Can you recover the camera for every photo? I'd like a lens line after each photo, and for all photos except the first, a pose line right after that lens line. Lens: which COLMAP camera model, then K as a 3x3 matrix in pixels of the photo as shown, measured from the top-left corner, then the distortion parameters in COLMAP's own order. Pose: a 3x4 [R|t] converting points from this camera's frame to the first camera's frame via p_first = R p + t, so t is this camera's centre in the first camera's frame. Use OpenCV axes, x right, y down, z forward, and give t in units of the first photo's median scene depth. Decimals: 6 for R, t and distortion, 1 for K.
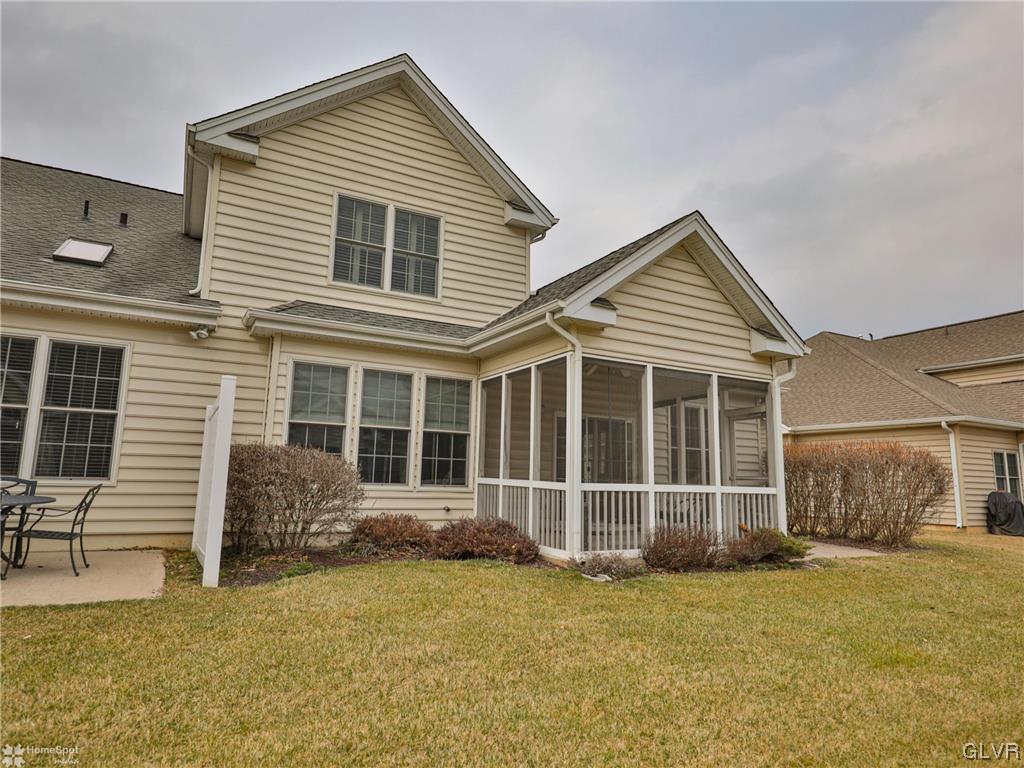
lens RADIAL K [[622.1, 0, 511.5], [0, 622.1, 383.2], [0, 0, 1]] dist [0.026079, 0.000283]
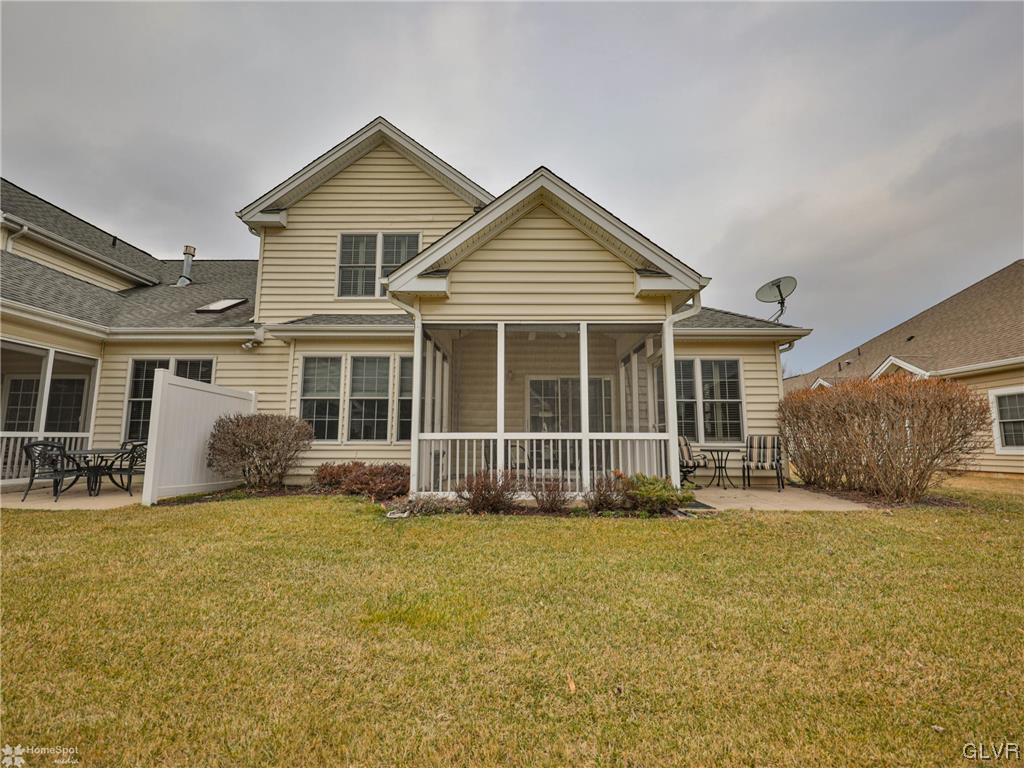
lens RADIAL K [[453.4, 0, 514.0], [0, 453.4, 383.7], [0, 0, 1]] dist [0.011000, -0.000031]
pose [[0.879813, -0.084727, -0.467708, 0.540331], [0.097836, 0.995195, 0.003757, 0.067244], [0.465143, -0.049065, 0.883875, 0.284455]]
